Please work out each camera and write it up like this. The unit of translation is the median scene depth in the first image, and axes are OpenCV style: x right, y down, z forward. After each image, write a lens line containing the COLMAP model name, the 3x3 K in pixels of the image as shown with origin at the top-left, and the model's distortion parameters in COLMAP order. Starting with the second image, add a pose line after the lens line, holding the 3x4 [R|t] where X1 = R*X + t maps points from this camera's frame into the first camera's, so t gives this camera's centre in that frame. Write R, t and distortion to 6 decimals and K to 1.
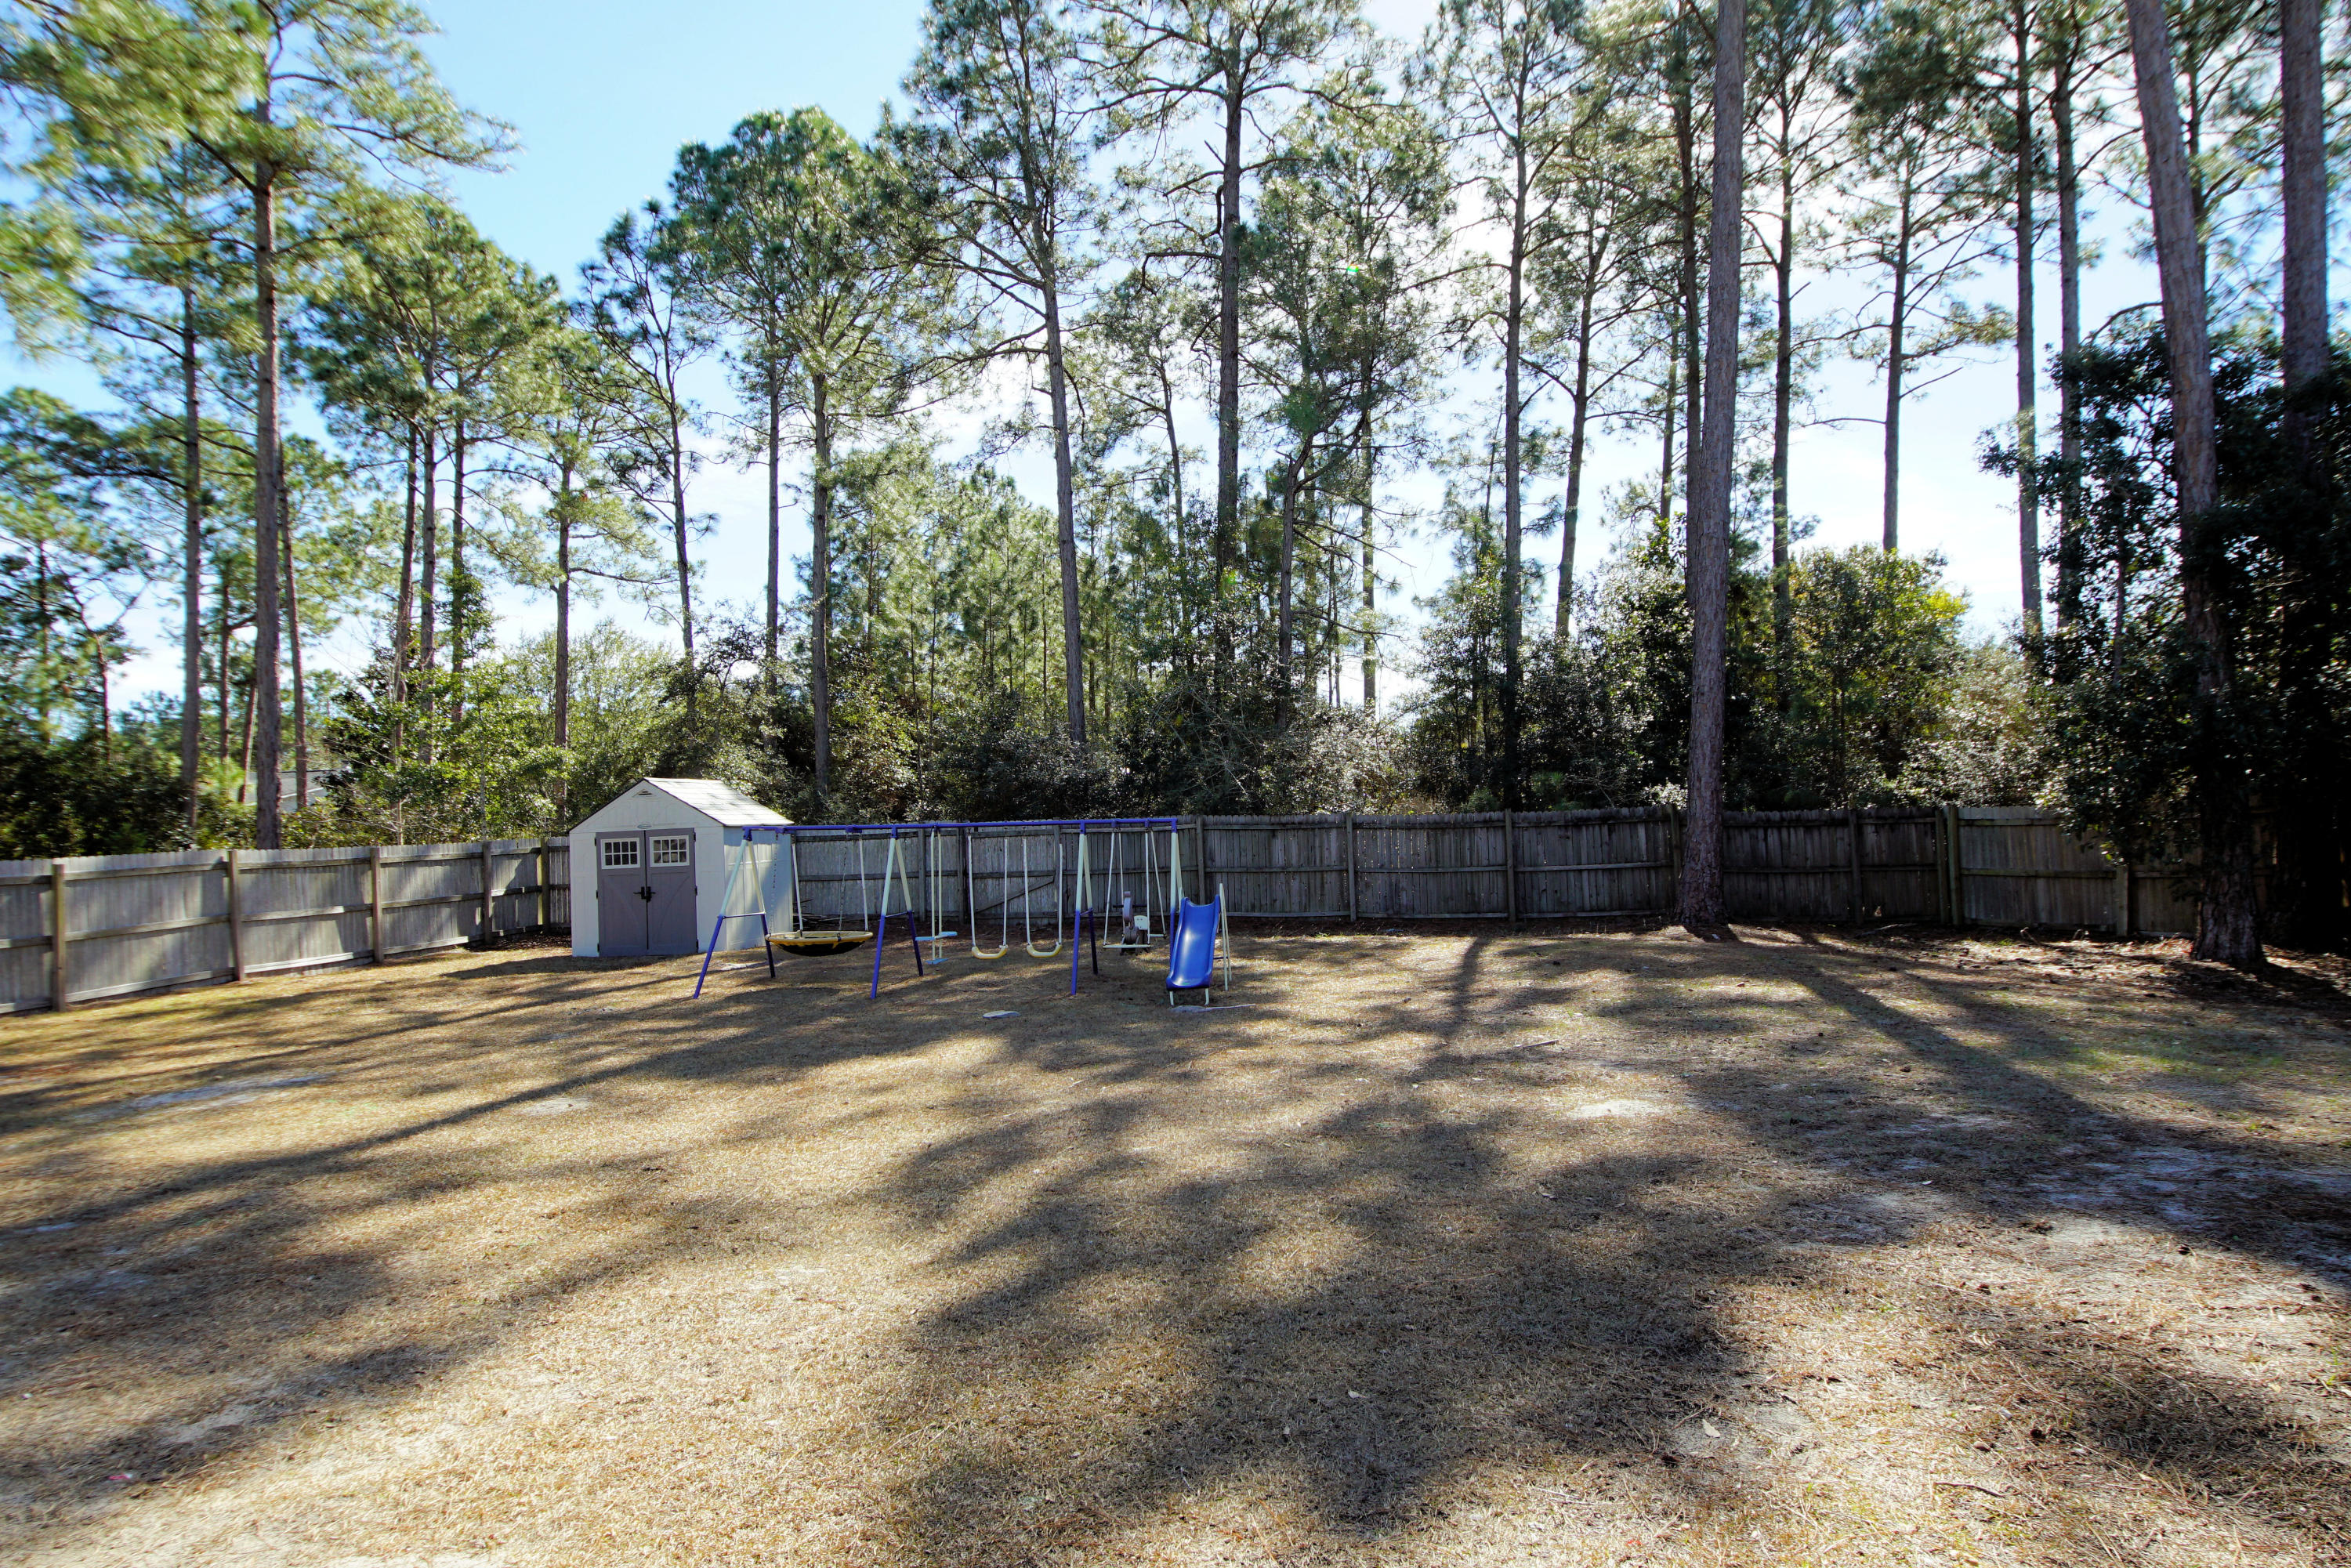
lens RADIAL K [[1187.4, 0, 1175.5], [0, 1187.4, 784.0], [0, 0, 1]] dist [-0.001103, -0.044286]
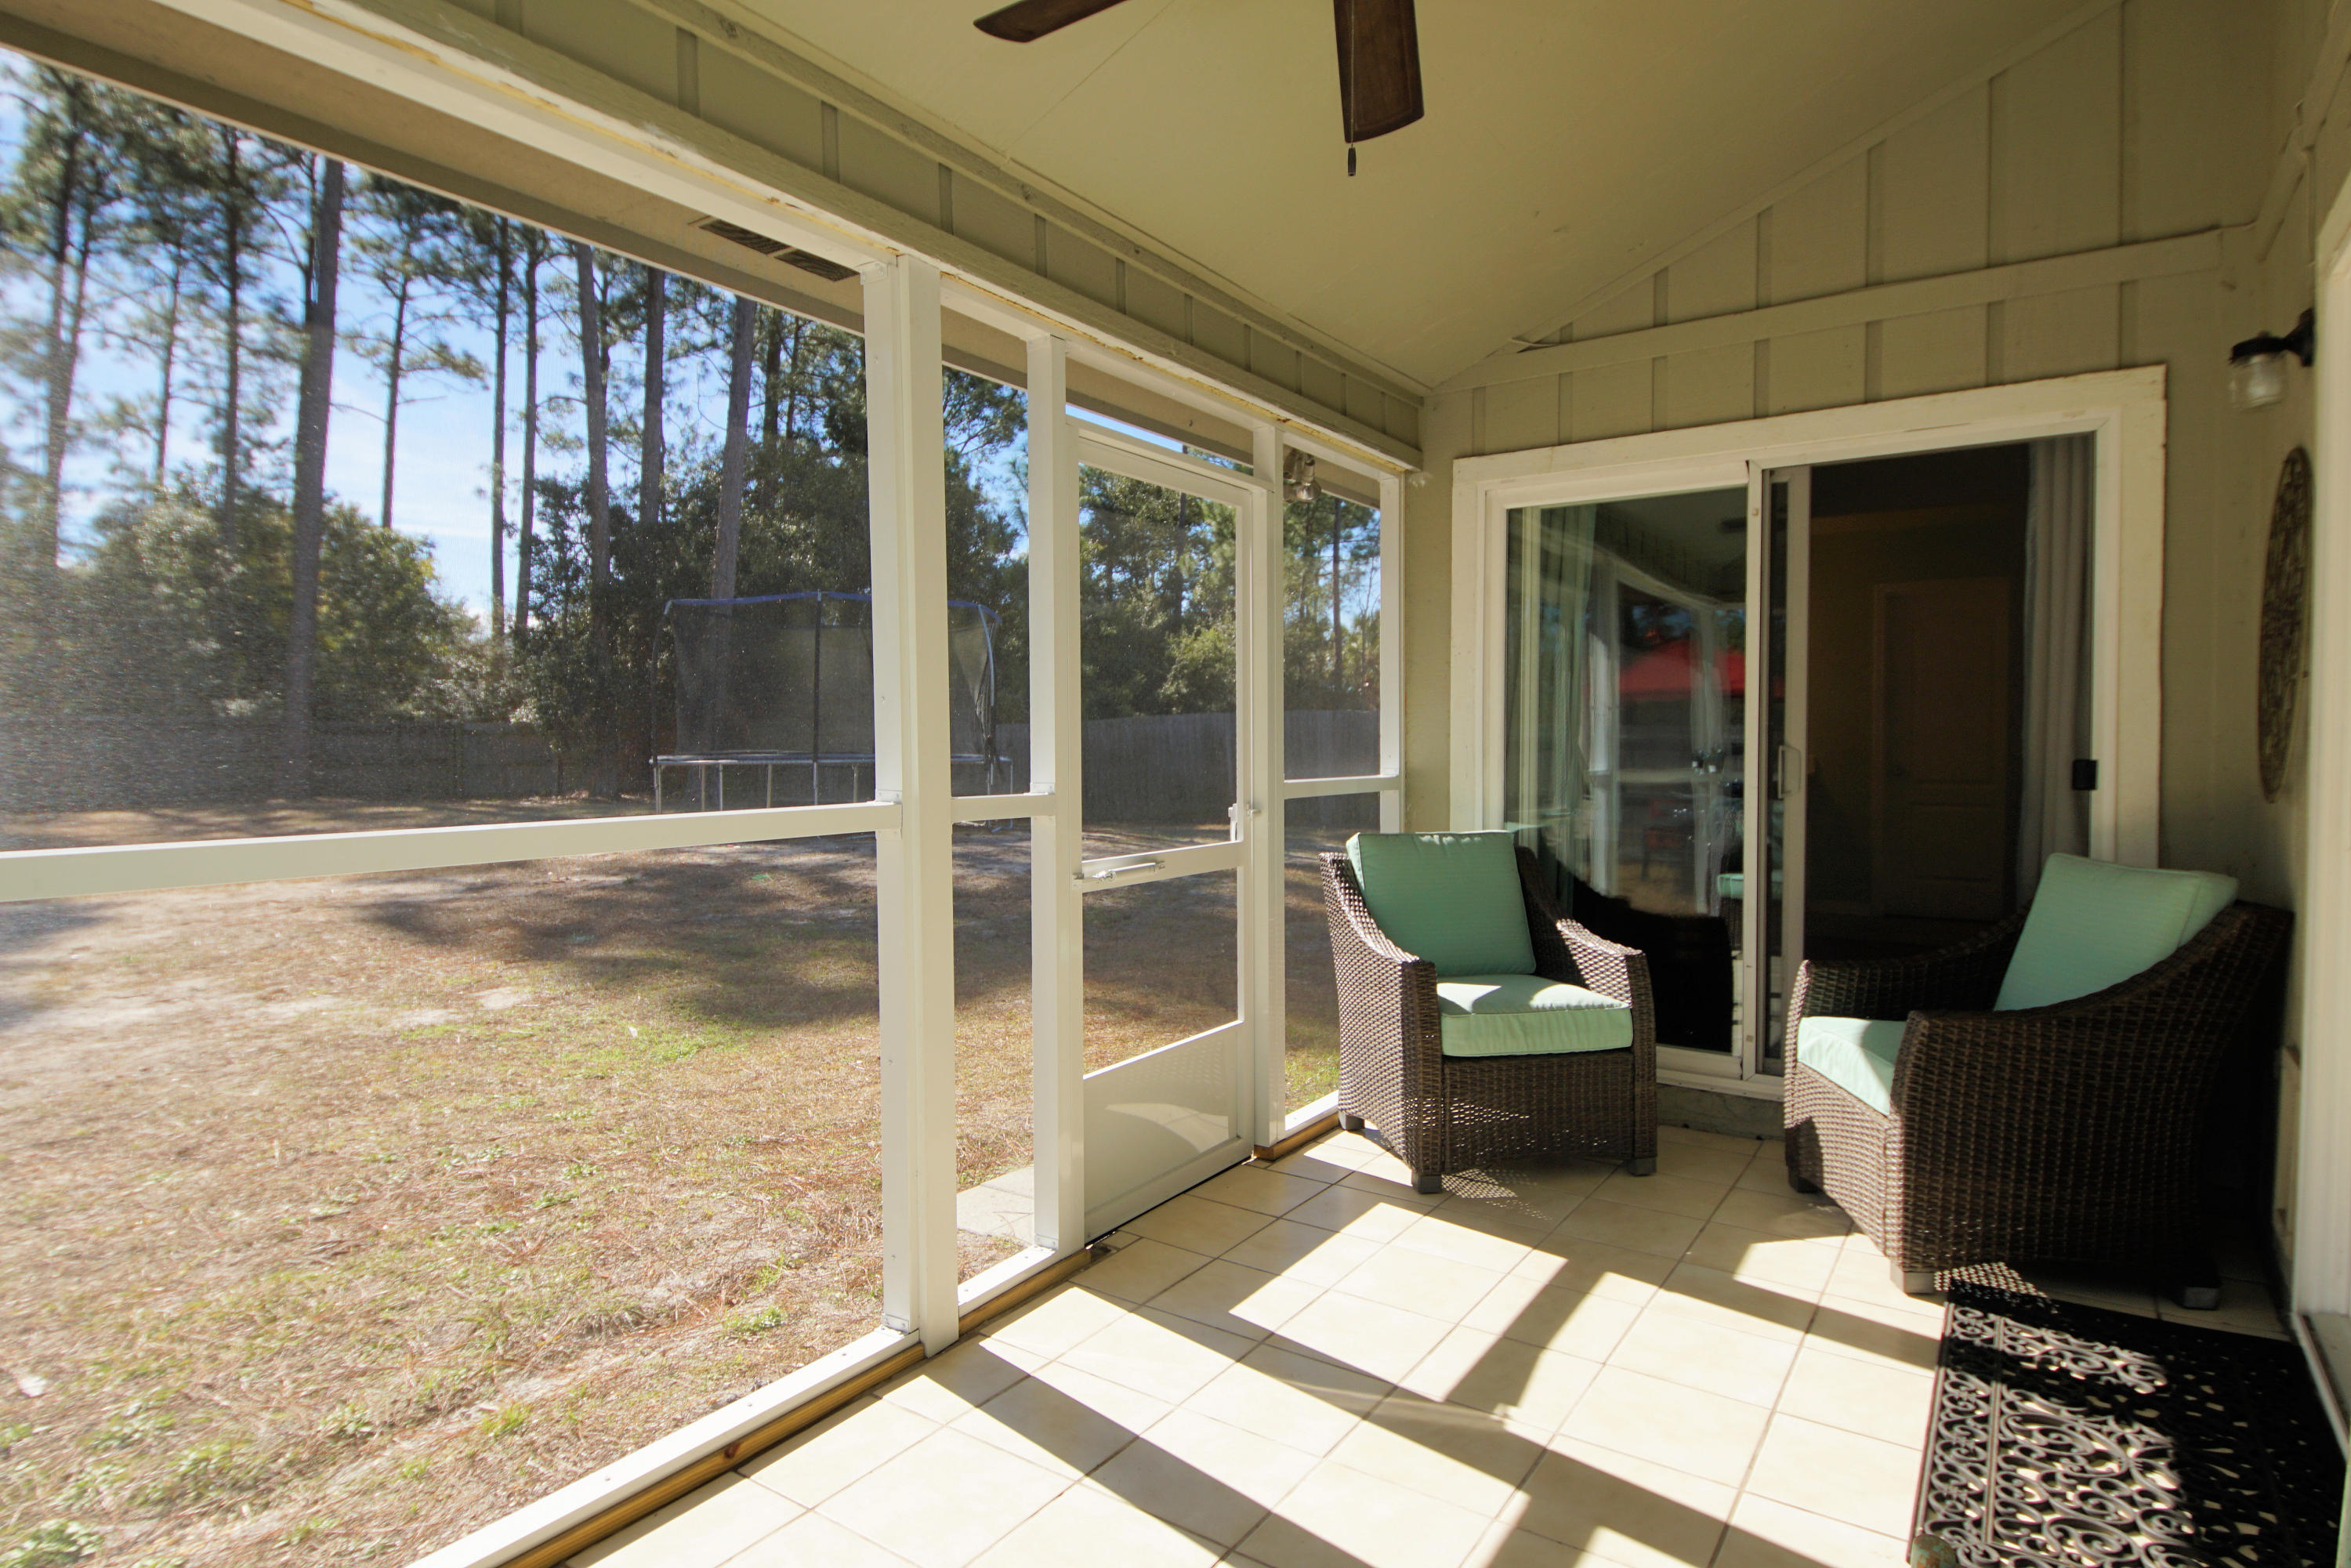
lens RADIAL K [[1256.2, 0, 1158.5], [0, 1256.2, 771.6], [0, 0, 1]] dist [0.039745, -0.038684]
pose [[0.415046, -0.007264, 0.909771, -0.344862], [-0.035540, 0.999075, 0.024191, 0.007181], [-0.909106, -0.042373, 0.414404, -0.392496]]
